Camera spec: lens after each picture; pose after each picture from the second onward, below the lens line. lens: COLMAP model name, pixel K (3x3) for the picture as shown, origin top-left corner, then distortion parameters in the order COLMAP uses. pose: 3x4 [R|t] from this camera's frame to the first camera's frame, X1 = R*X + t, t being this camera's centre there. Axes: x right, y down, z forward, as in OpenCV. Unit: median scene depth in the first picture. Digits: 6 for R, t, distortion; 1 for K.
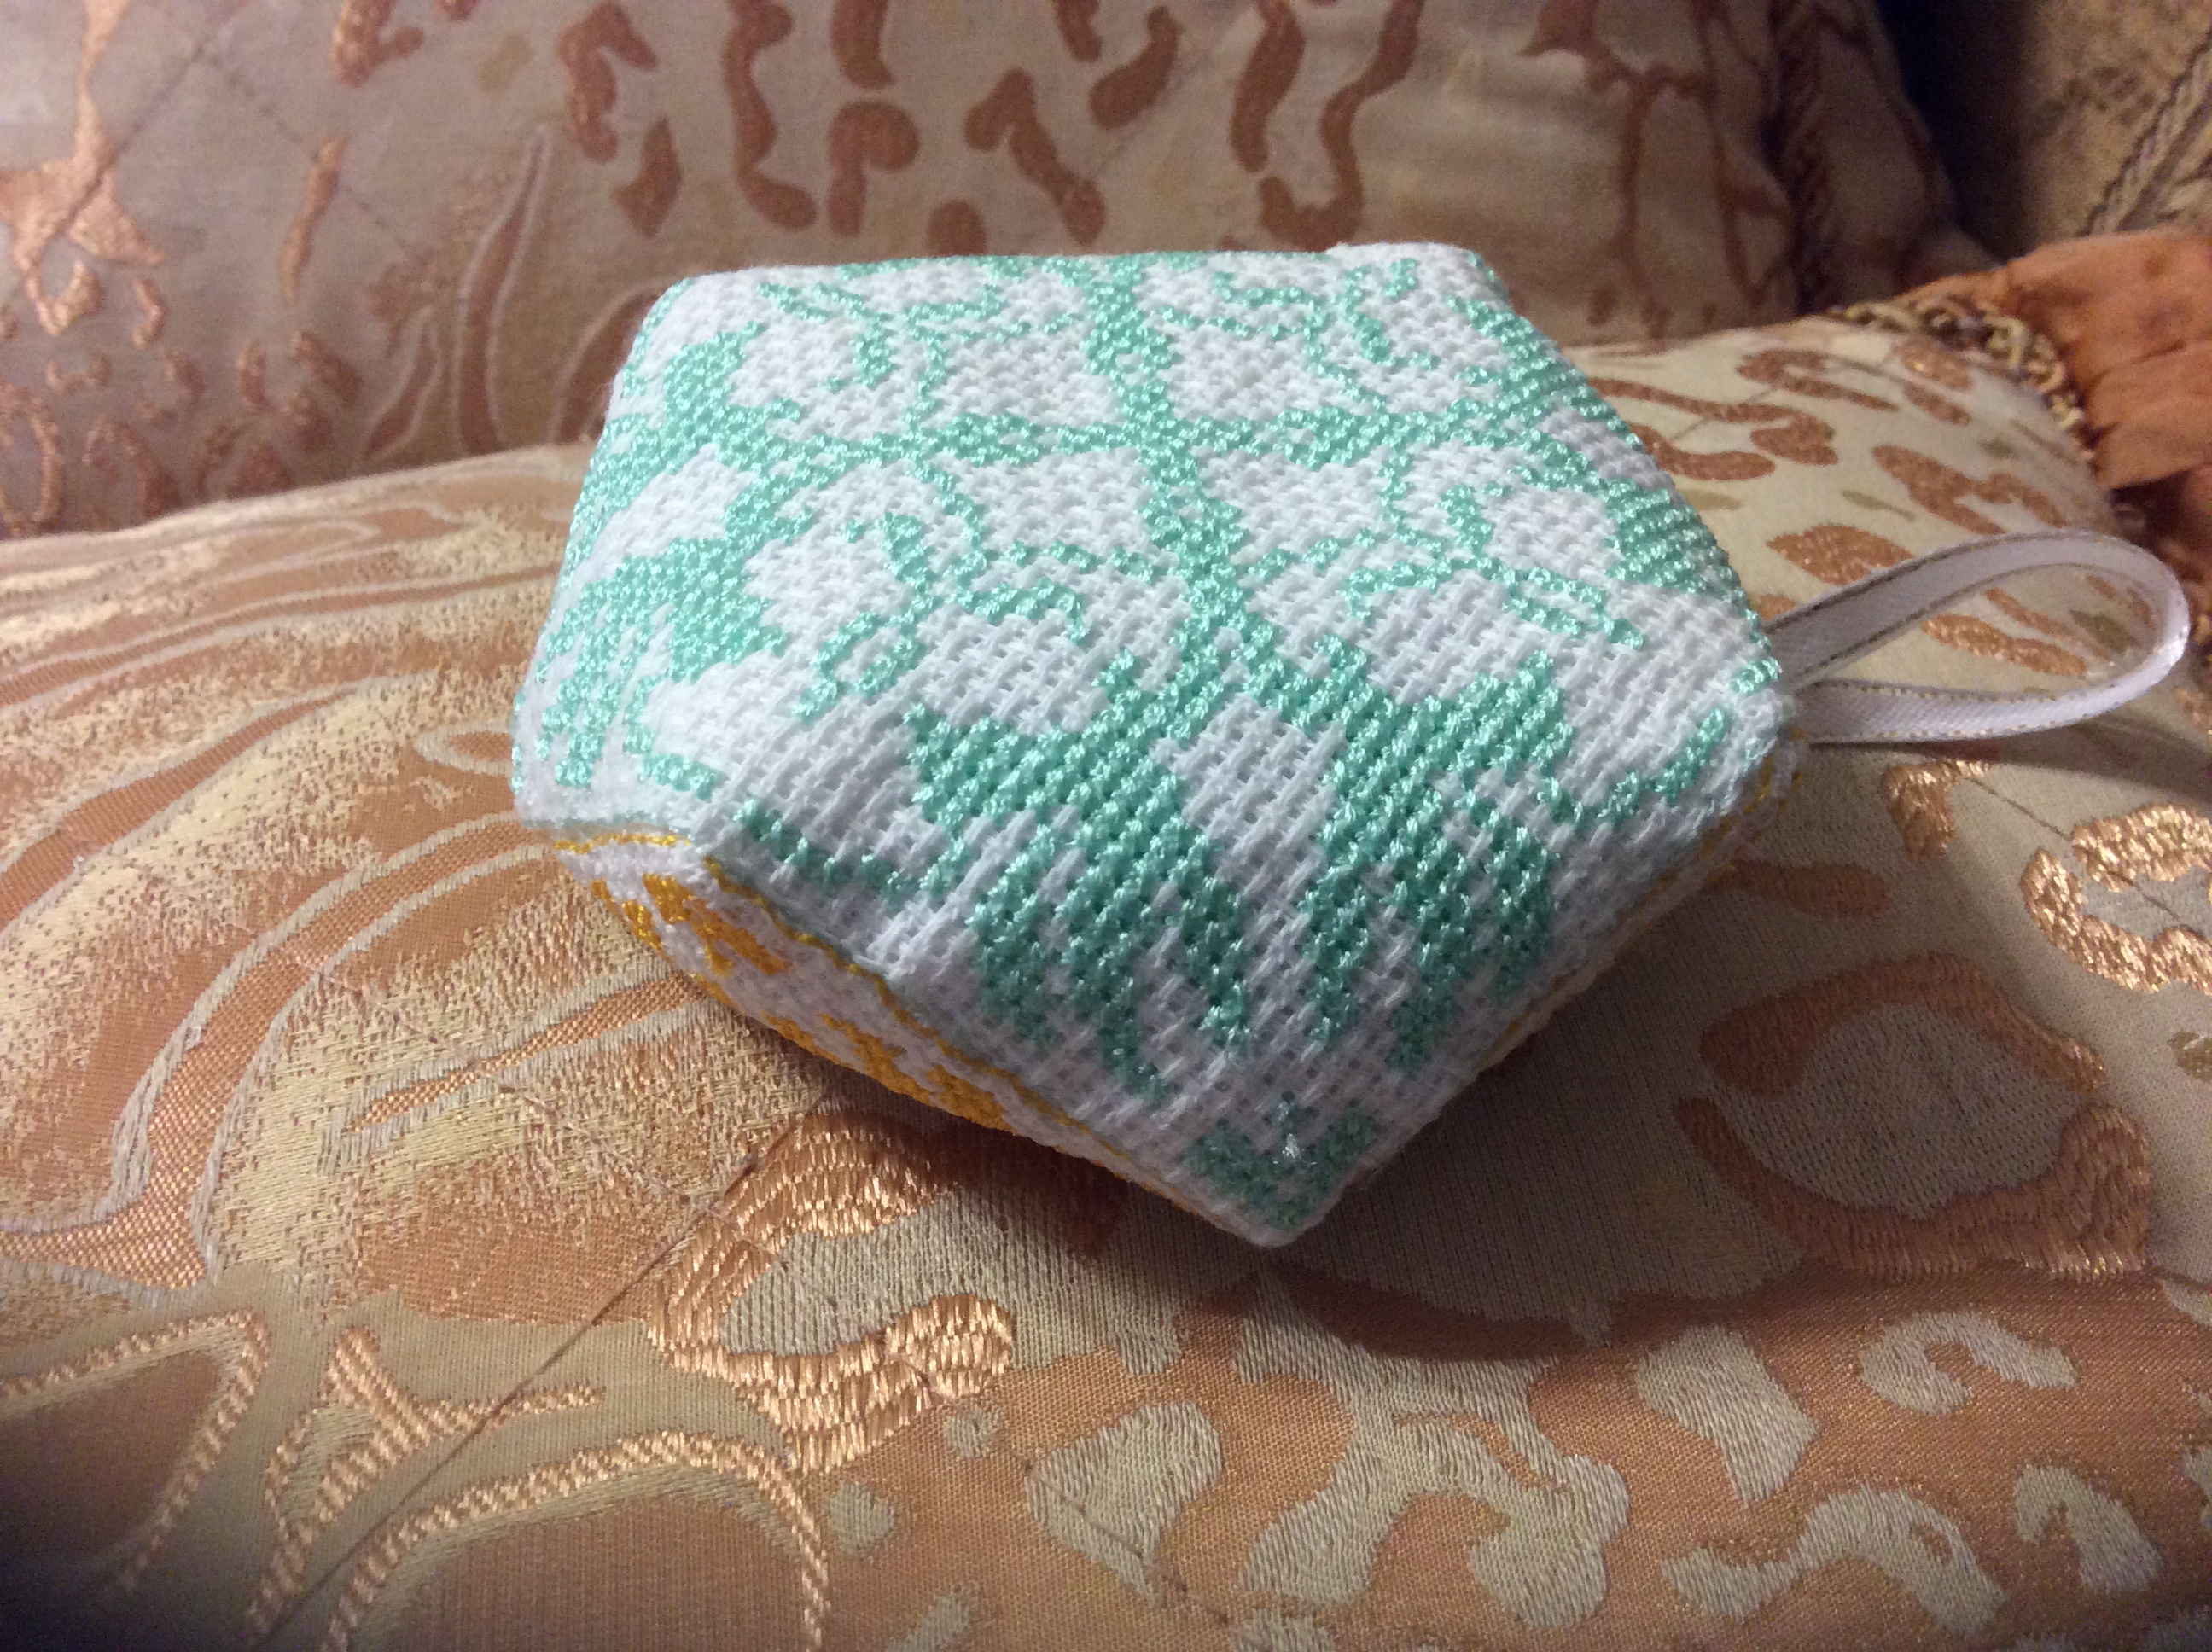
lens RADIAL K [[2020.8, 0, 1093.6], [0, 2020.8, 819.4], [0, 0, 1]] dist [0.017971, -0.096100]
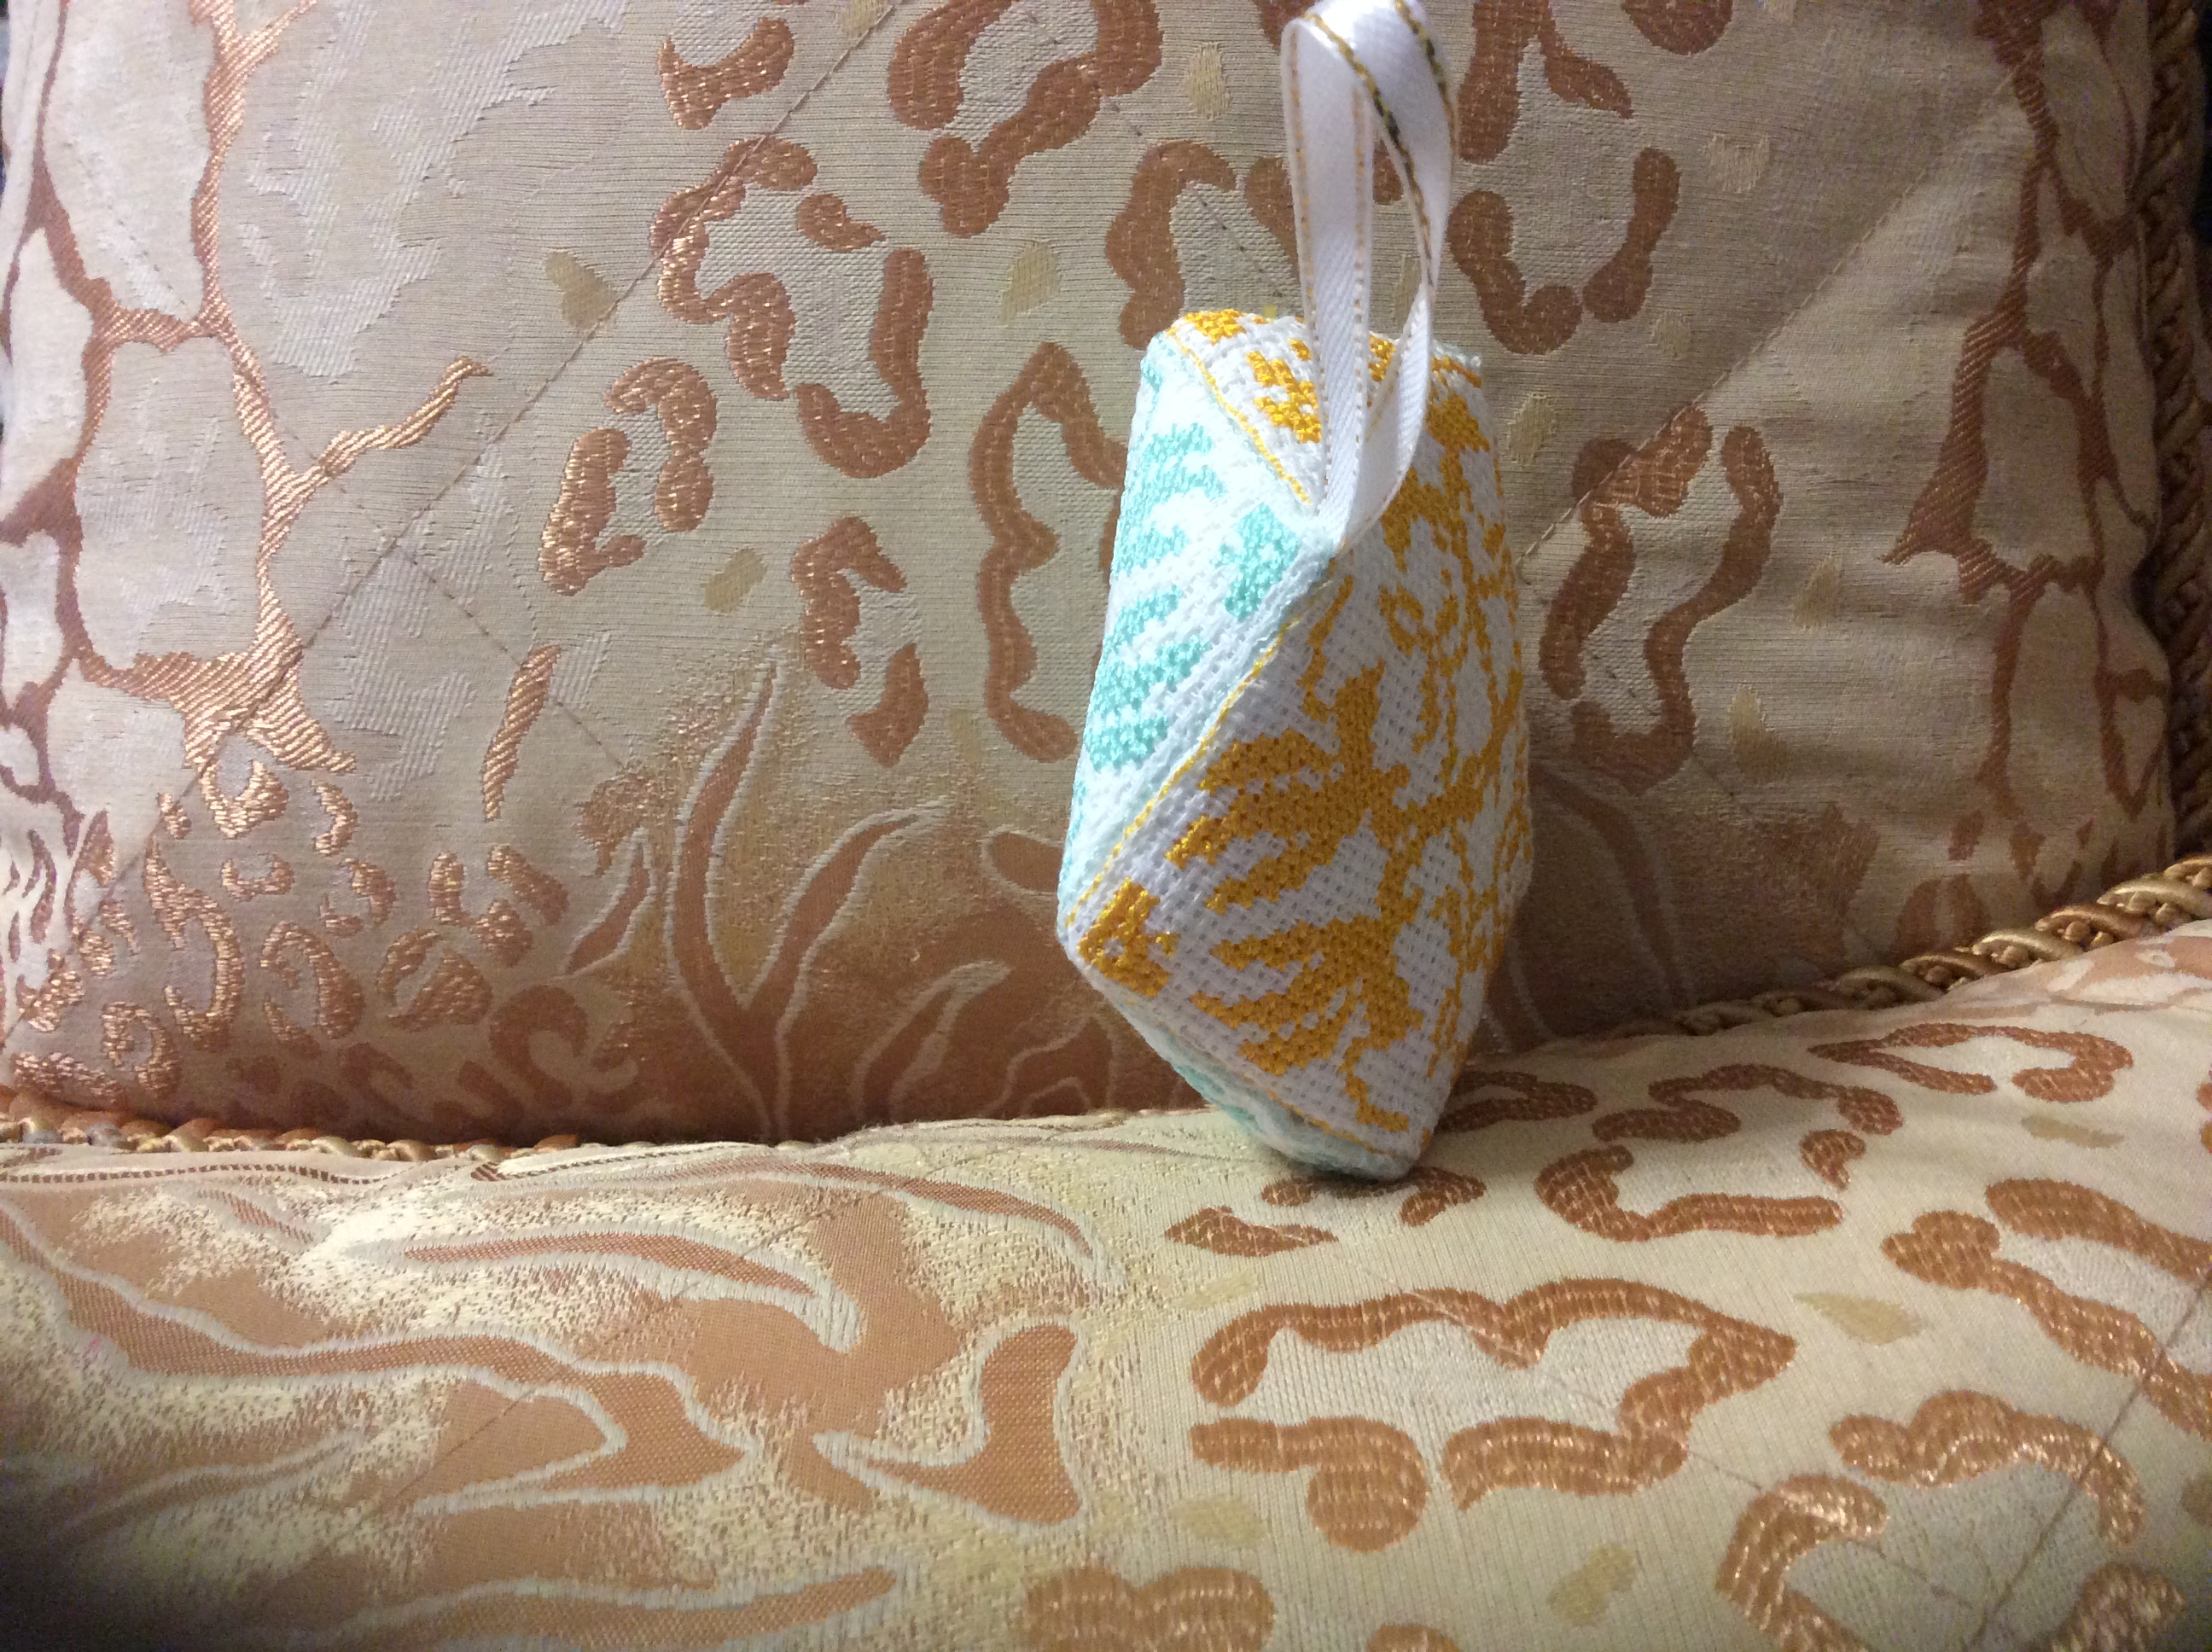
lens RADIAL K [[2044.2, 0, 1106.0], [0, 2044.2, 826.0], [0, 0, 1]] dist [0.116306, -0.346885]
pose [[0.997882, 0.028508, -0.058472, -0.070409], [-0.026682, 0.999139, 0.031766, -0.294799], [0.059328, -0.030138, 0.997784, 0.097666]]
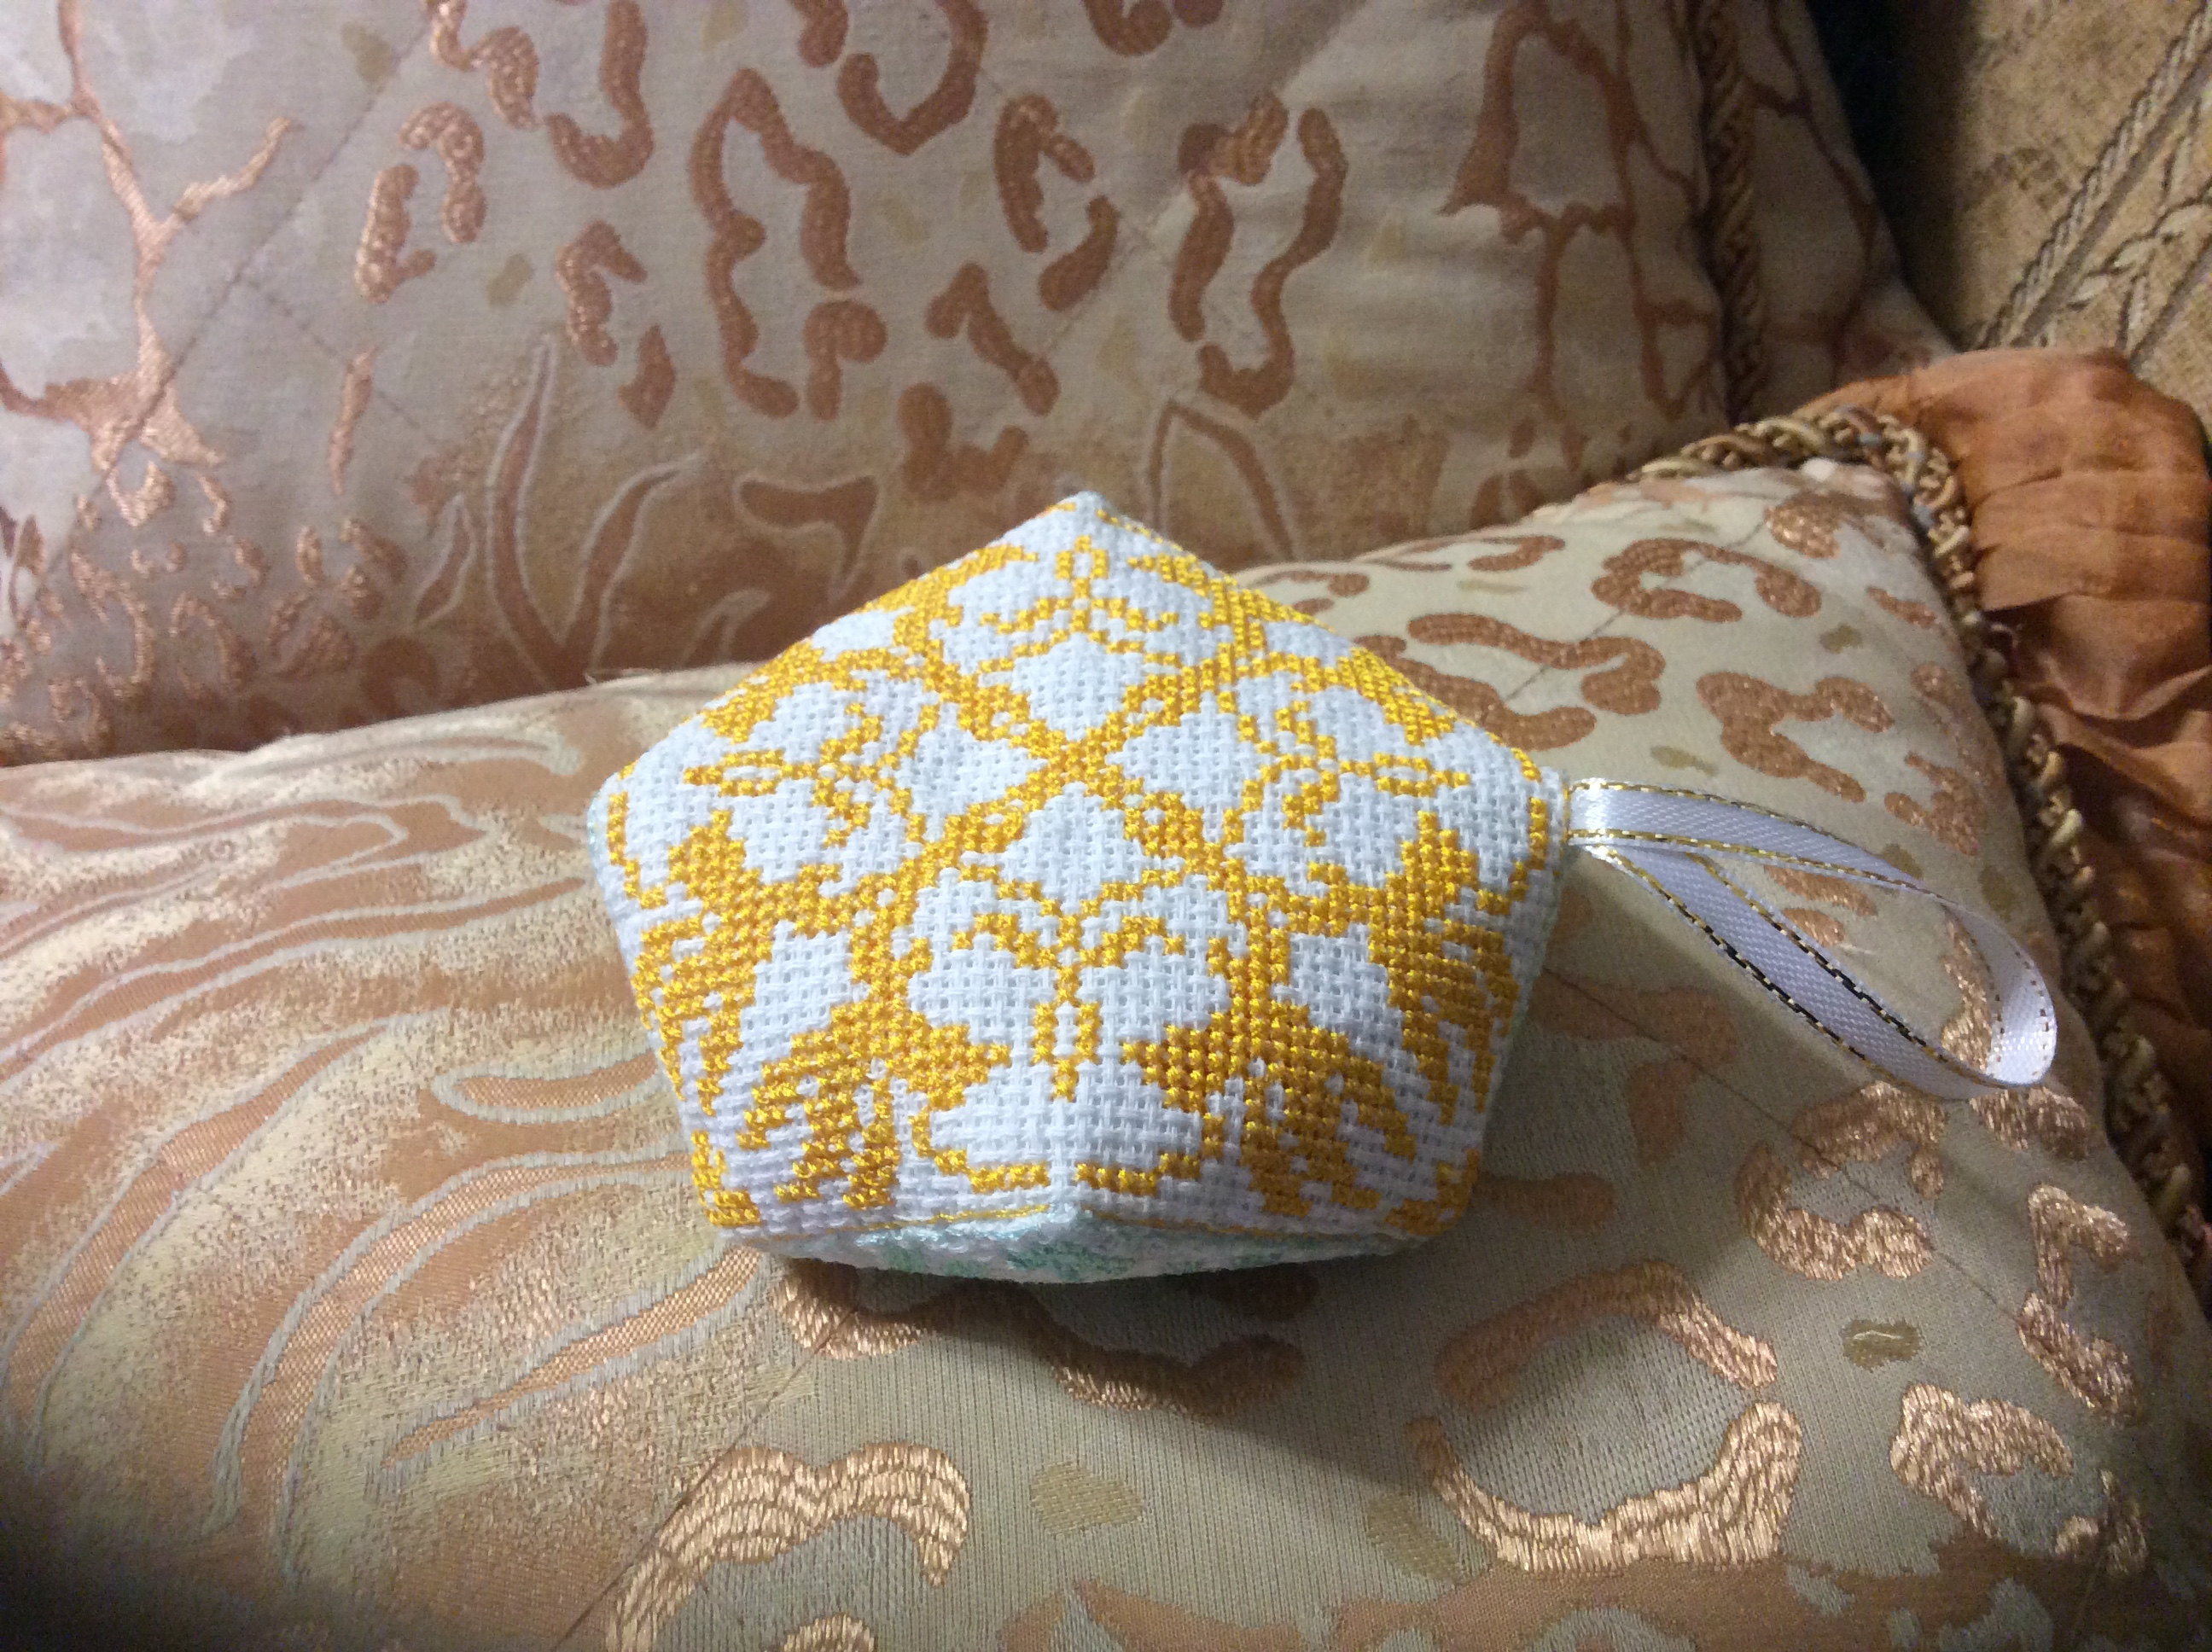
lens RADIAL K [[1994.1, 0, 1106.0], [0, 1994.1, 826.0], [0, 0, 1]] dist [0.029462, -0.109231]
pose [[0.998198, -0.030121, -0.051900, 0.082202], [0.035011, 0.994761, 0.096046, -0.167526], [0.048735, -0.097690, 0.994023, -0.105045]]
